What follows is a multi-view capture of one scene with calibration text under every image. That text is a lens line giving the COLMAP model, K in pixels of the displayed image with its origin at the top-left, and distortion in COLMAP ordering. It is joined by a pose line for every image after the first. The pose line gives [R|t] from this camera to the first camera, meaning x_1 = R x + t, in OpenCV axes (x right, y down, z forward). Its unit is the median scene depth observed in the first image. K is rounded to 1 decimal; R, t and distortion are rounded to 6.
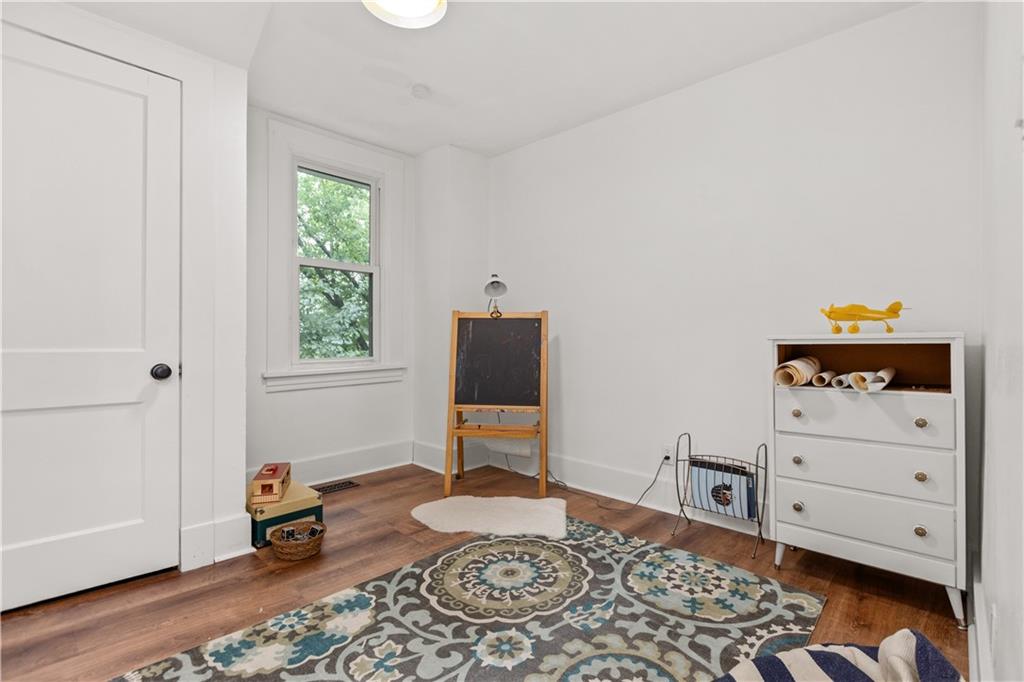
lens RADIAL K [[475.2, 0, 510.0], [0, 475.2, 340.8], [0, 0, 1]] dist [-0.006998, -0.000243]
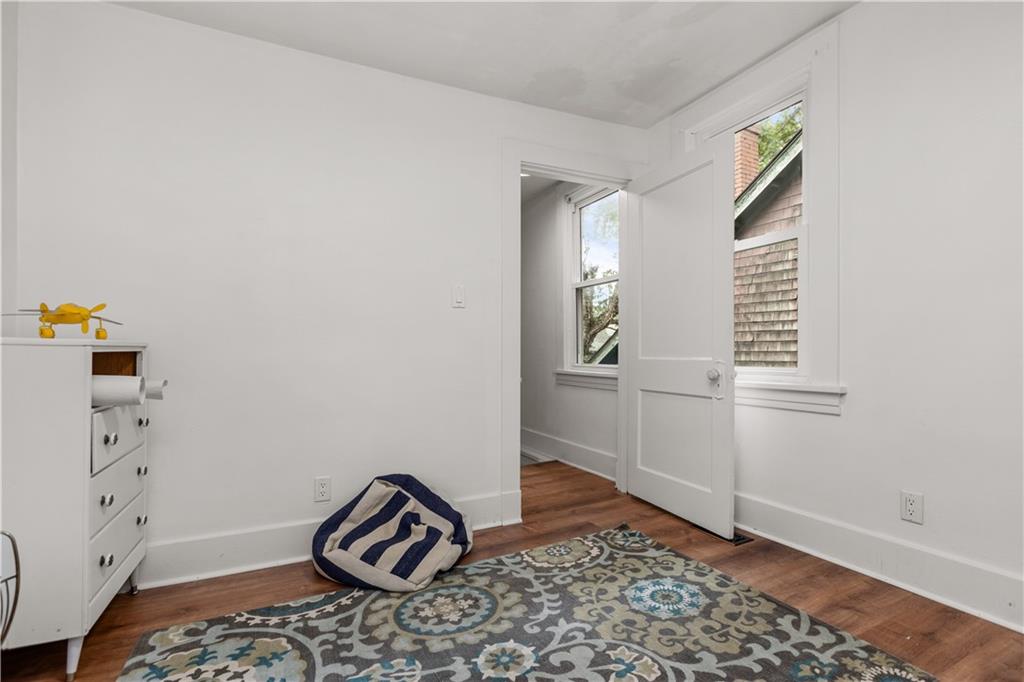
lens RADIAL K [[475.2, 0, 514.2], [0, 475.2, 345.2], [0, 0, 1]] dist [-0.006998, -0.000243]
pose [[-0.936852, 0.001046, 0.349724, -0.373402], [-0.005268, 0.999840, -0.017103, 0.006258], [-0.349686, -0.017865, -0.936697, 1.923403]]
